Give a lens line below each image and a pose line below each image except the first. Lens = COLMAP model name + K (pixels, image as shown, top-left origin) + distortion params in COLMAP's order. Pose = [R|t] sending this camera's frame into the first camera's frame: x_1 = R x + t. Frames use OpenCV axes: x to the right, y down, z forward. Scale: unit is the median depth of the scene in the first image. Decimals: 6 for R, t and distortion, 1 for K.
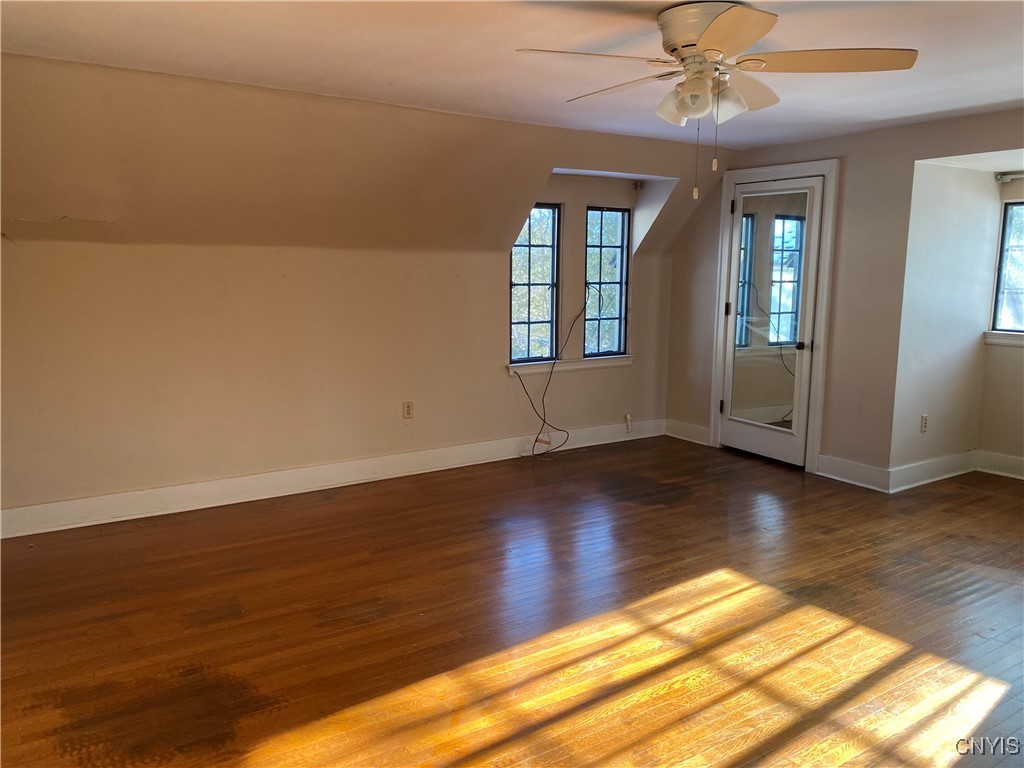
lens RADIAL K [[768.7, 0, 505.4], [0, 768.7, 378.6], [0, 0, 1]] dist [-0.041522, 0.065265]
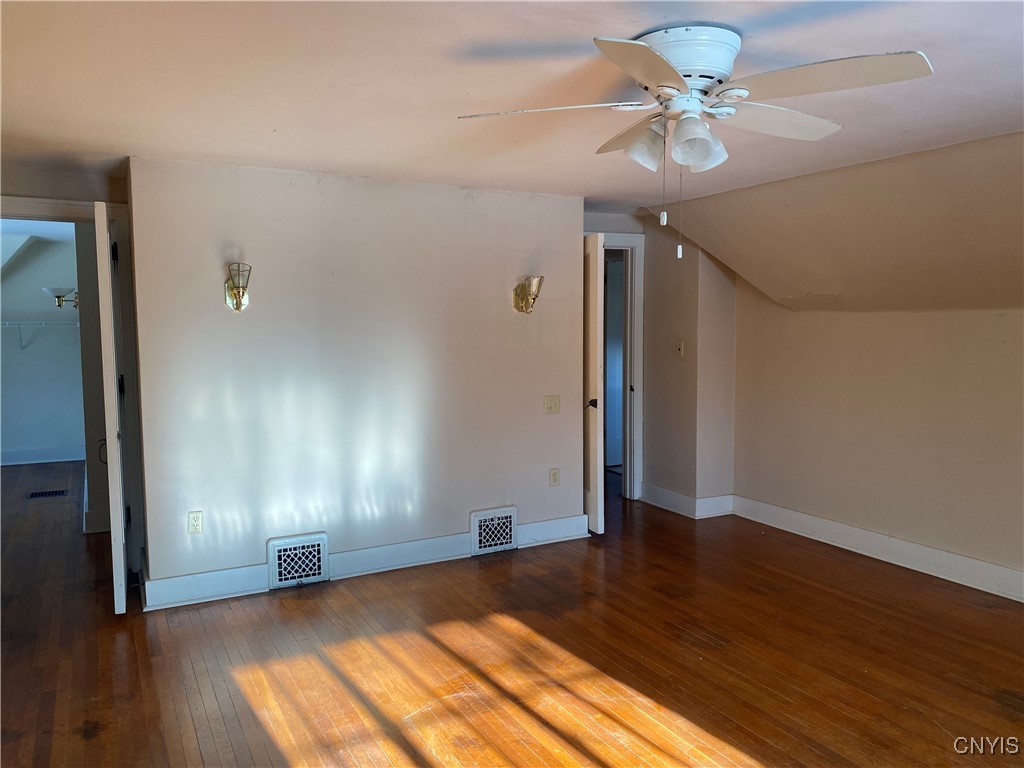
lens RADIAL K [[768.7, 0, 504.6], [0, 768.7, 386.0], [0, 0, 1]] dist [-0.041522, 0.065265]
pose [[-0.080754, 0.080742, -0.993458, 0.930051], [-0.145072, 0.985148, 0.091859, -0.121296], [0.986120, 0.151541, -0.067841, 0.741595]]
